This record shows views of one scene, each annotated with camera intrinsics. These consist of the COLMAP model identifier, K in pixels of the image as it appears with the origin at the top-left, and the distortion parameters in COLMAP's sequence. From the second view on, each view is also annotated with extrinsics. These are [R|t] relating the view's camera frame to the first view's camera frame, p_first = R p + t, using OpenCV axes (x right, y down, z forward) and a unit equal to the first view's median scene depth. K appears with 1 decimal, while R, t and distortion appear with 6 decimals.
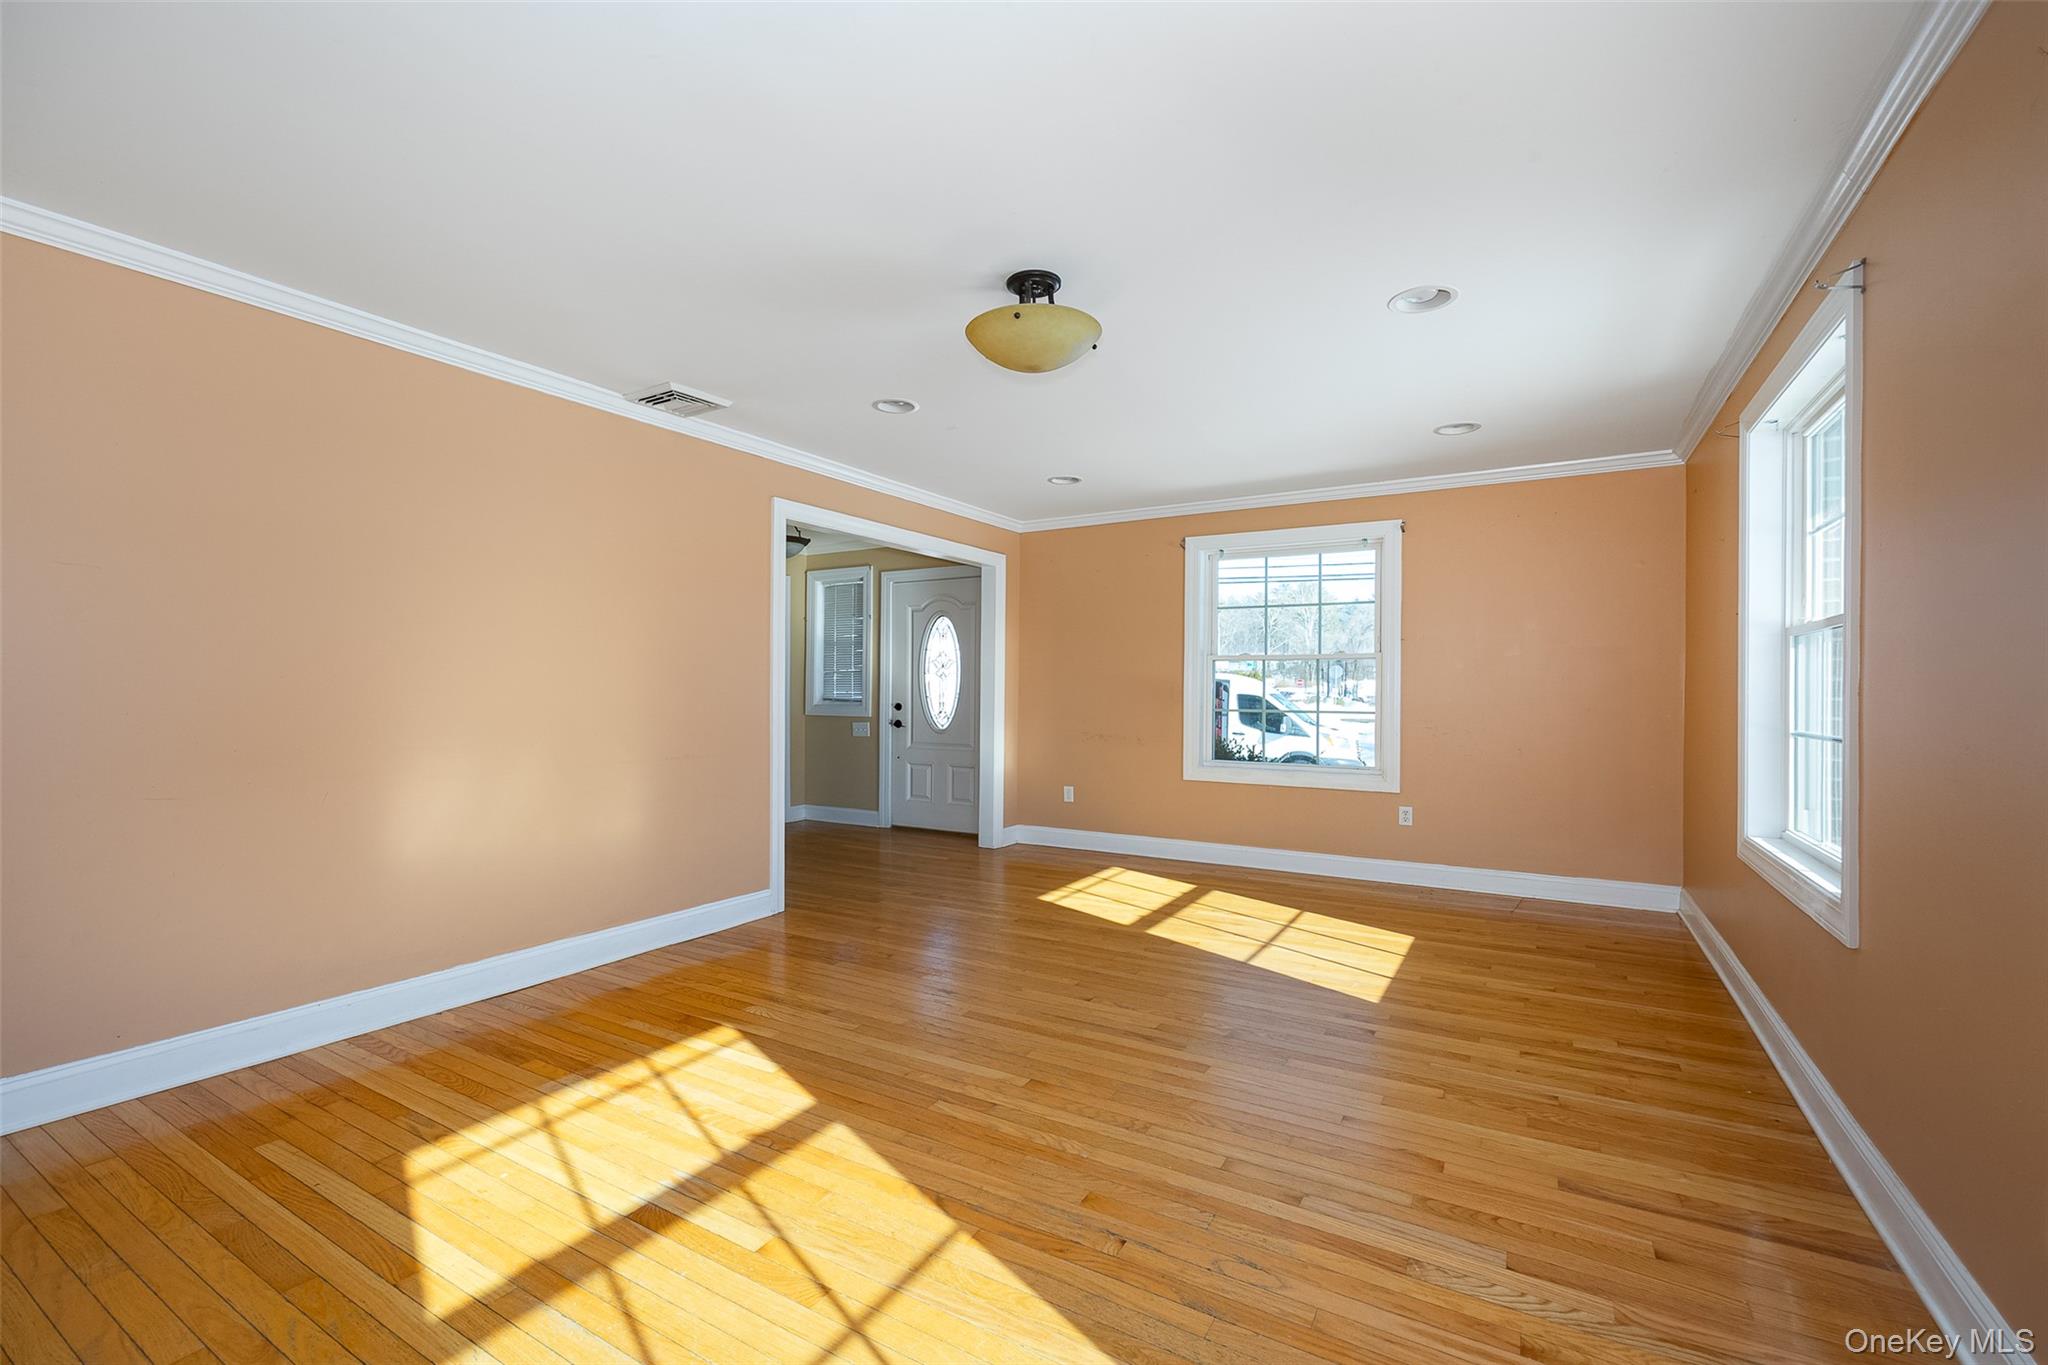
lens RADIAL K [[889.5, 0, 1050.9], [0, 889.5, 689.0], [0, 0, 1]] dist [0.000986, 0.000231]
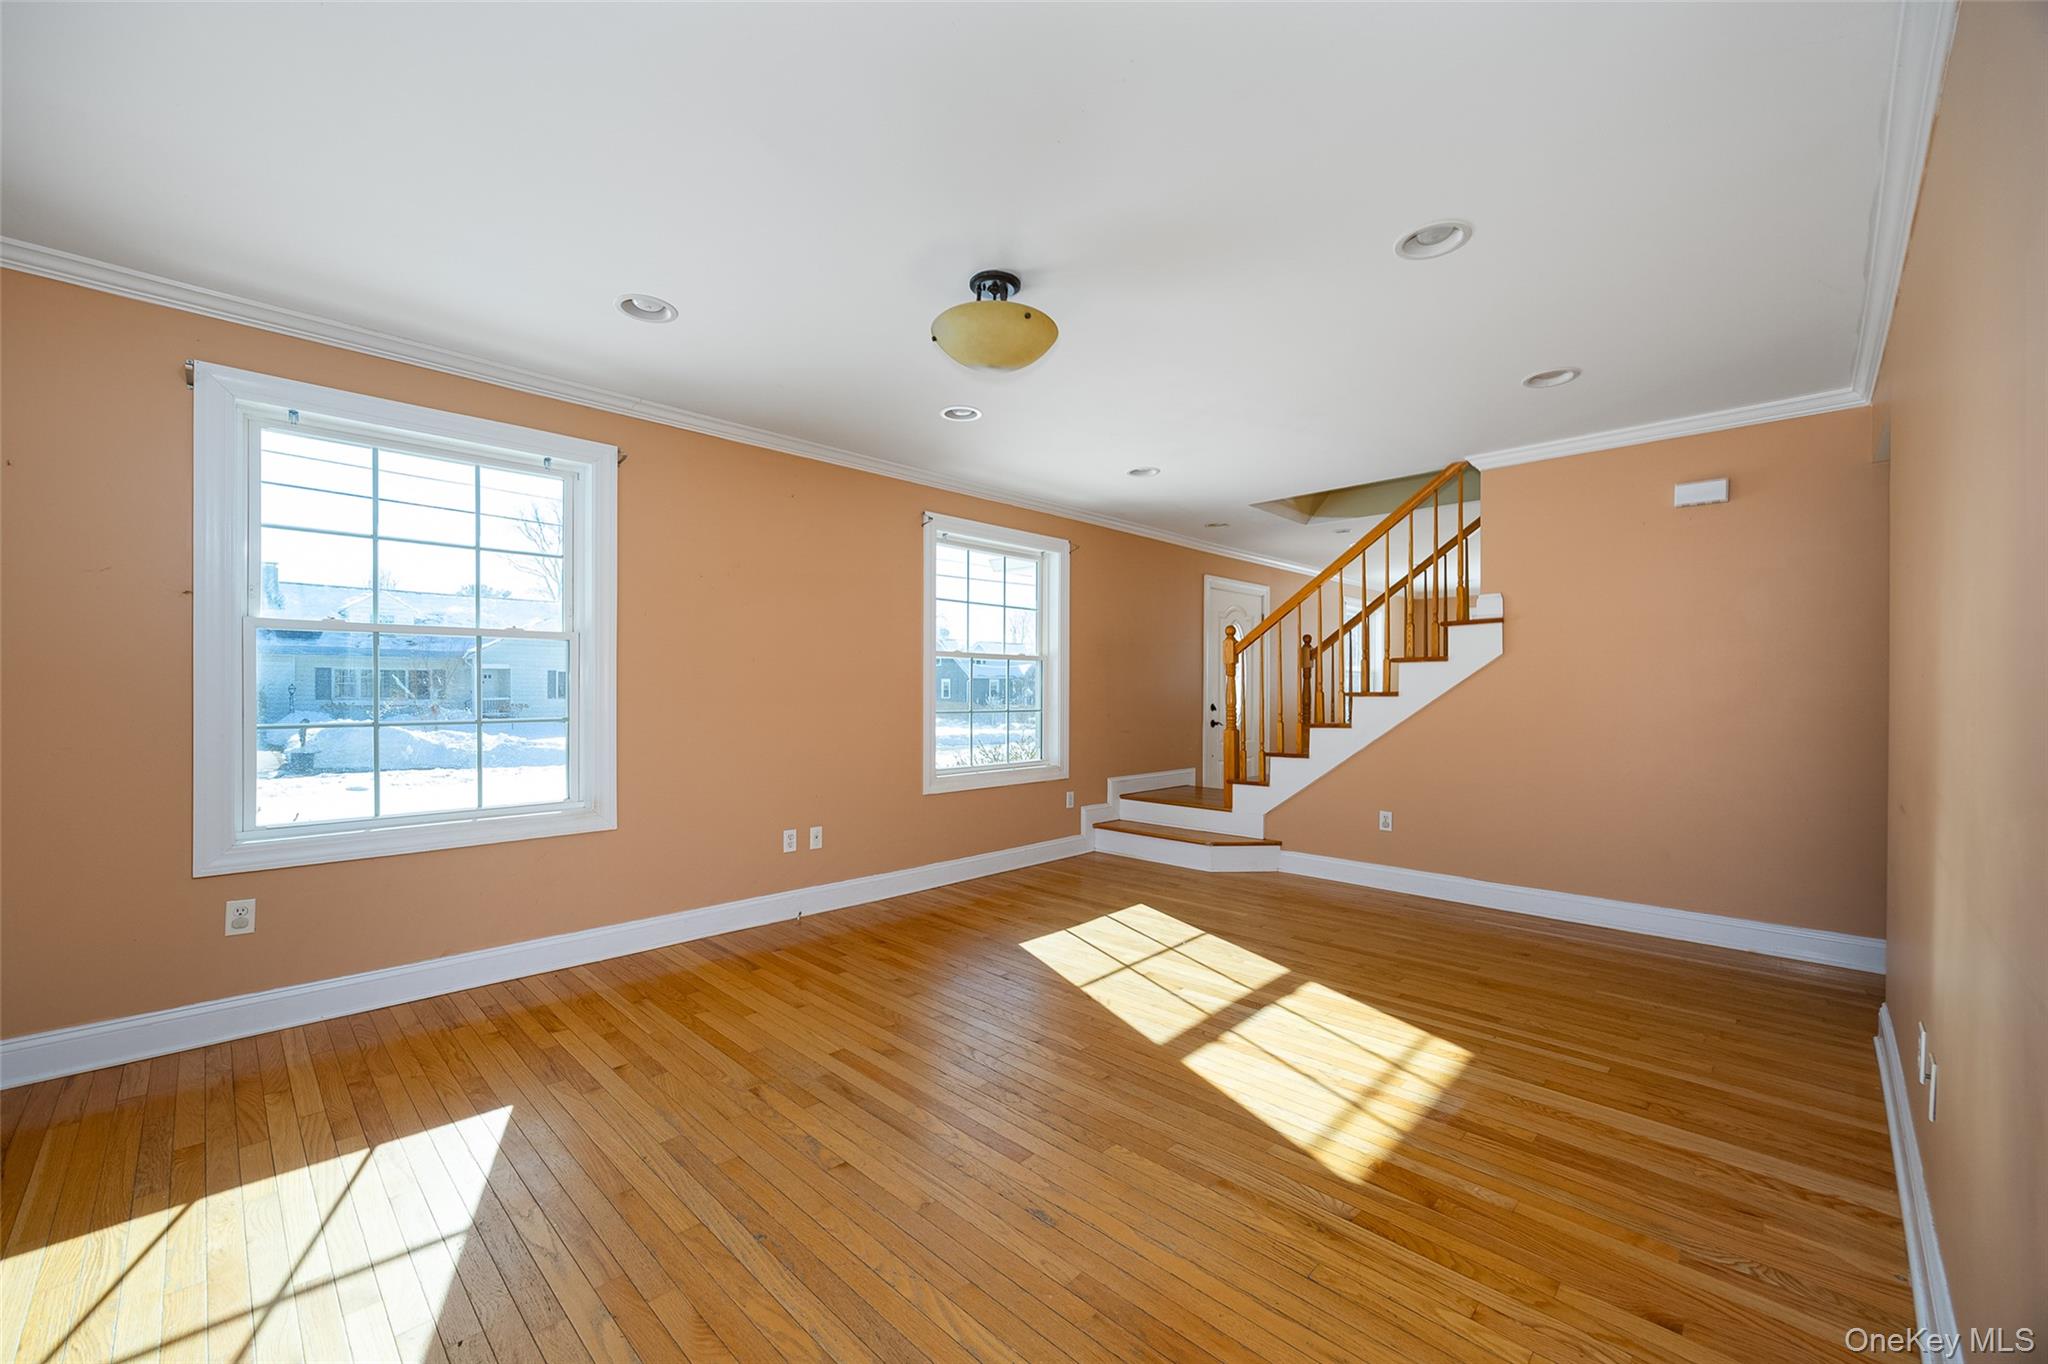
lens RADIAL K [[818.8, 0, 1007.5], [0, 818.8, 688.6], [0, 0, 1]] dist [-0.000888, -0.000064]
pose [[-0.961025, -0.004079, 0.276432, -0.298895], [-0.005694, 0.999971, -0.005038, -0.017320], [-0.276403, -0.006416, -0.961020, 1.865343]]
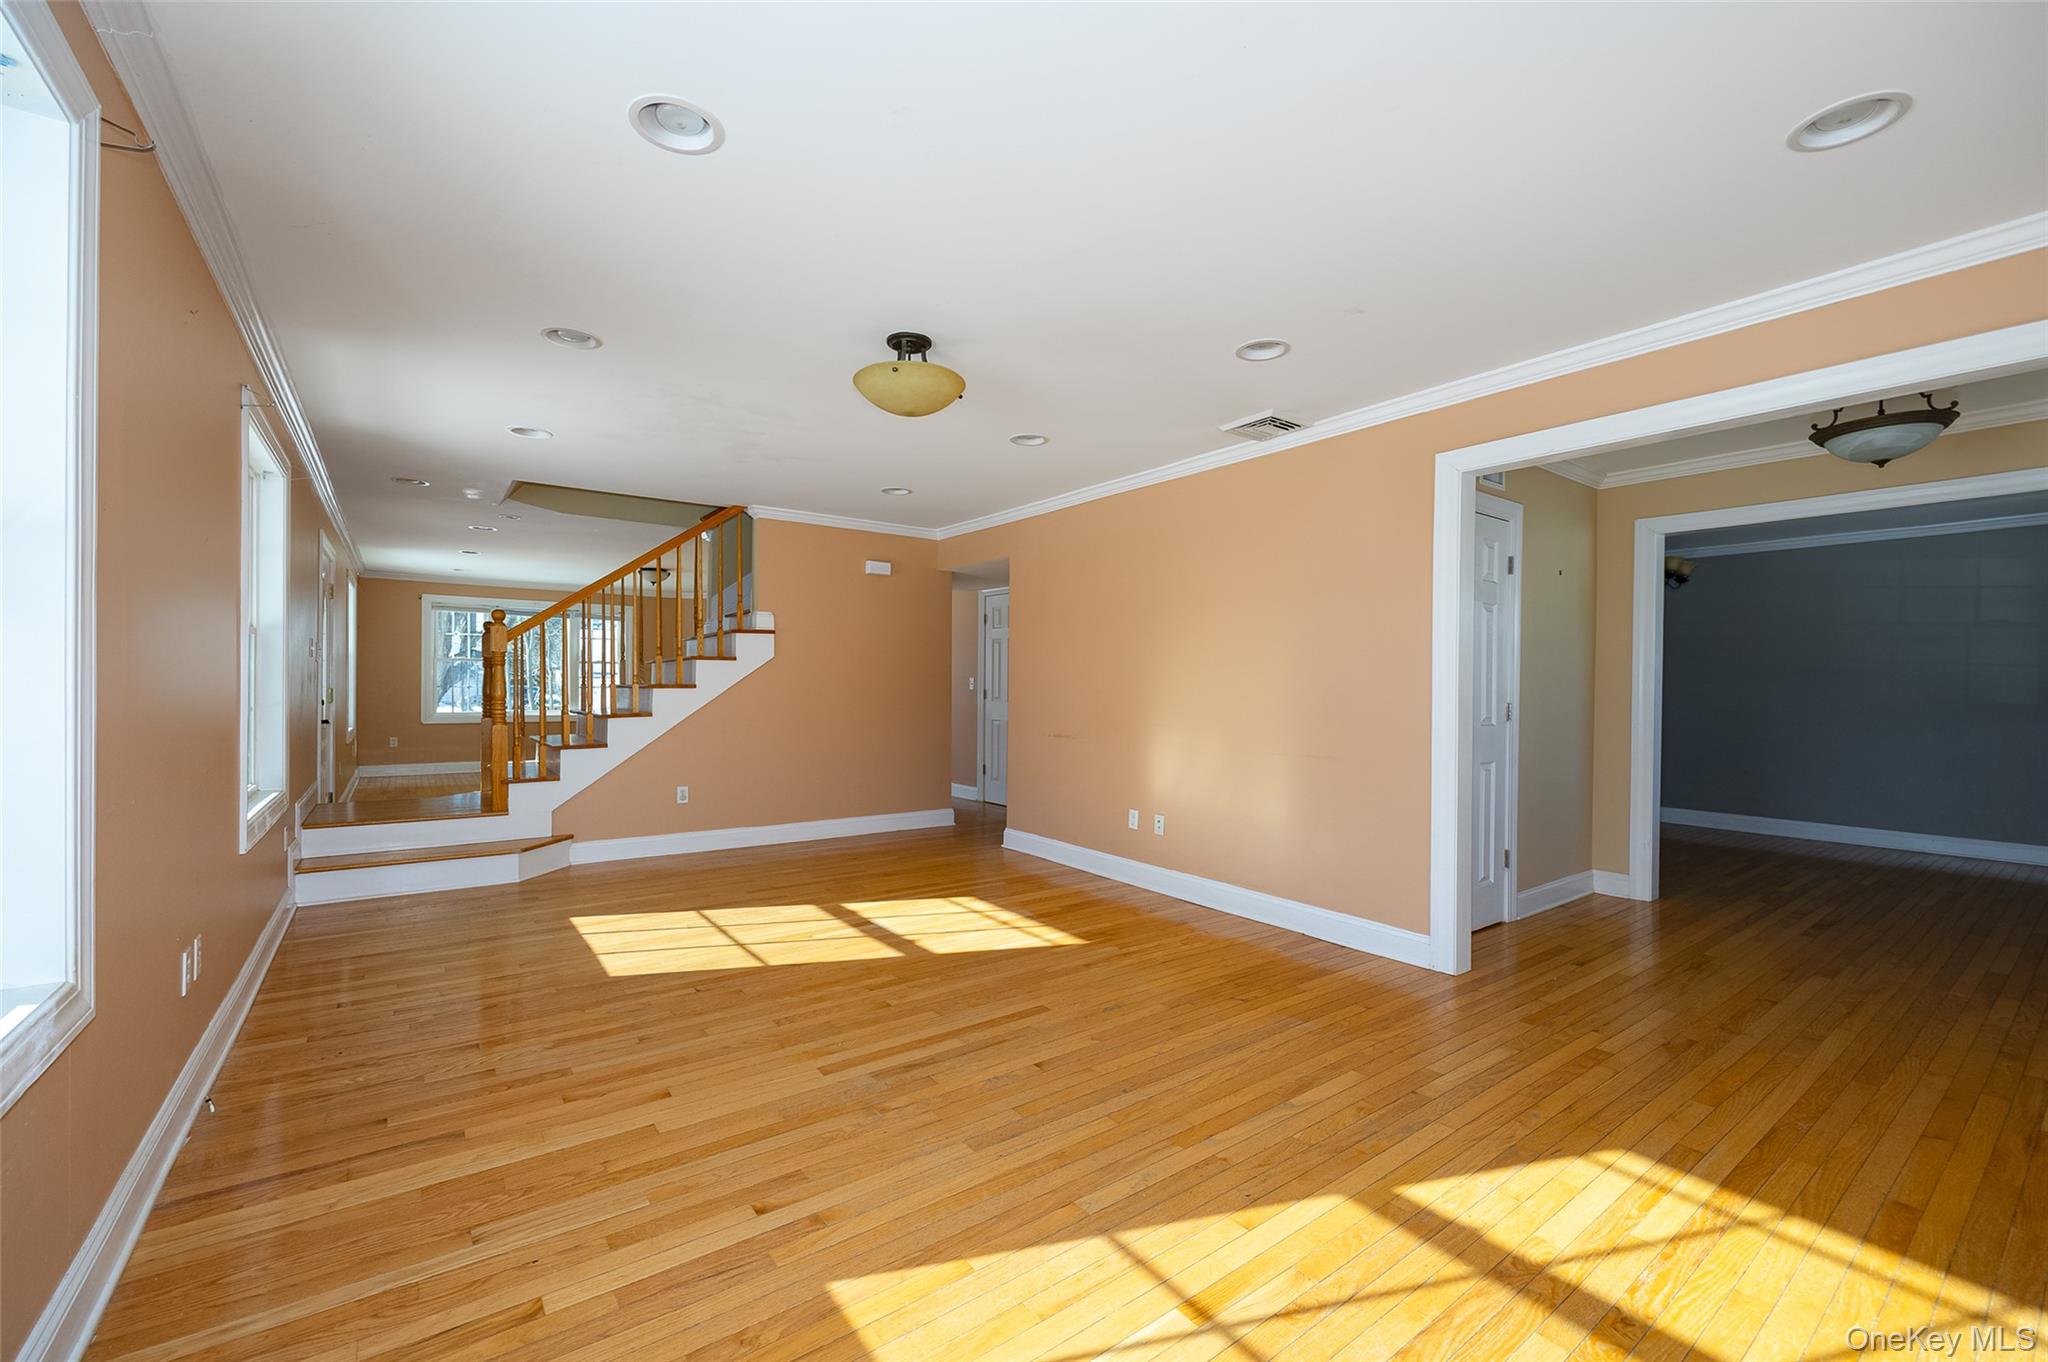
lens RADIAL K [[818.8, 0, 1007.5], [0, 818.8, 687.6], [0, 0, 1]] dist [-0.000888, -0.000064]
pose [[-0.425826, -0.006695, -0.904780, 0.919311], [-0.009565, 0.999950, -0.002898, -0.016412], [0.904755, 0.007420, -0.425868, 1.552313]]
